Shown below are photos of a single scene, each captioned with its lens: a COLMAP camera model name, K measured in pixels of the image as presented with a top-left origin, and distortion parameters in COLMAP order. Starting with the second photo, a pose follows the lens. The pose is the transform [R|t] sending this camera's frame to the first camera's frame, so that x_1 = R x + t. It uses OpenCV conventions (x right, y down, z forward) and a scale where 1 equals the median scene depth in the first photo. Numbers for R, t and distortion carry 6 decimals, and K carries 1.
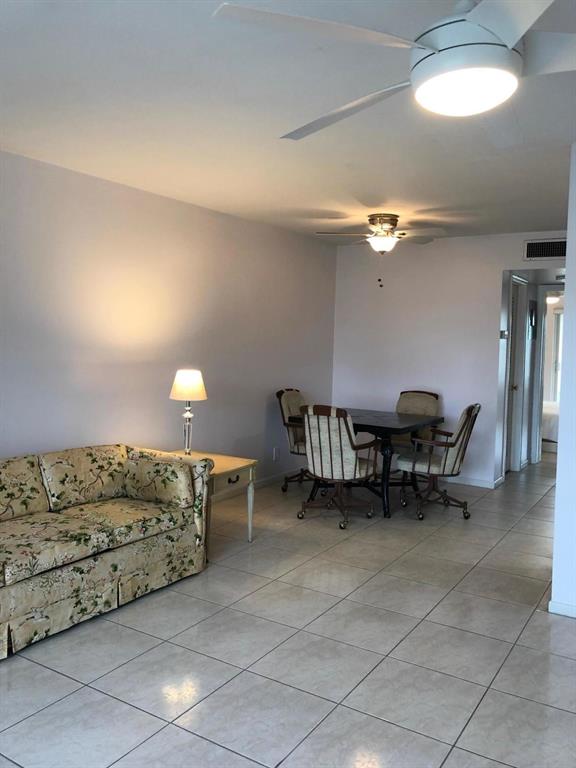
lens RADIAL K [[633.8, 0, 288.0], [0, 633.8, 384.0], [0, 0, 1]] dist [0.016262, -0.003838]
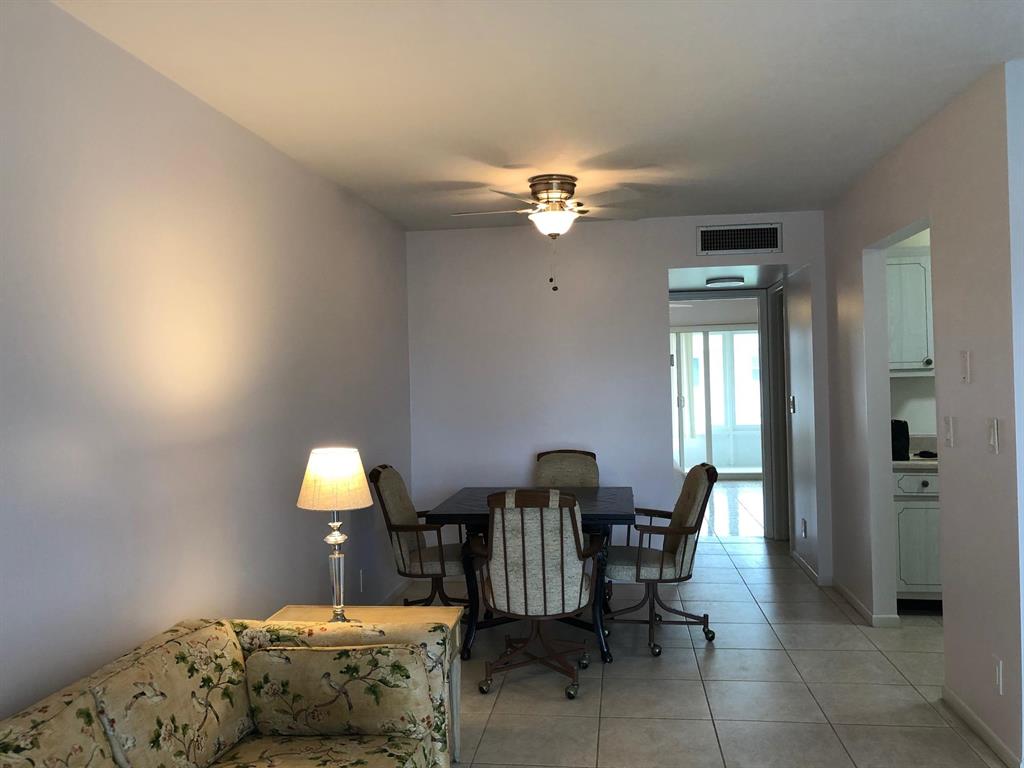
lens RADIAL K [[860.1, 0, 512.0], [0, 860.1, 384.0], [0, 0, 1]] dist [-0.008611, 0.052252]
pose [[0.913714, -0.052242, 0.402986, -0.272208], [0.077753, 0.995855, -0.047195, -0.026935], [-0.398850, 0.074456, 0.913988, 0.281064]]
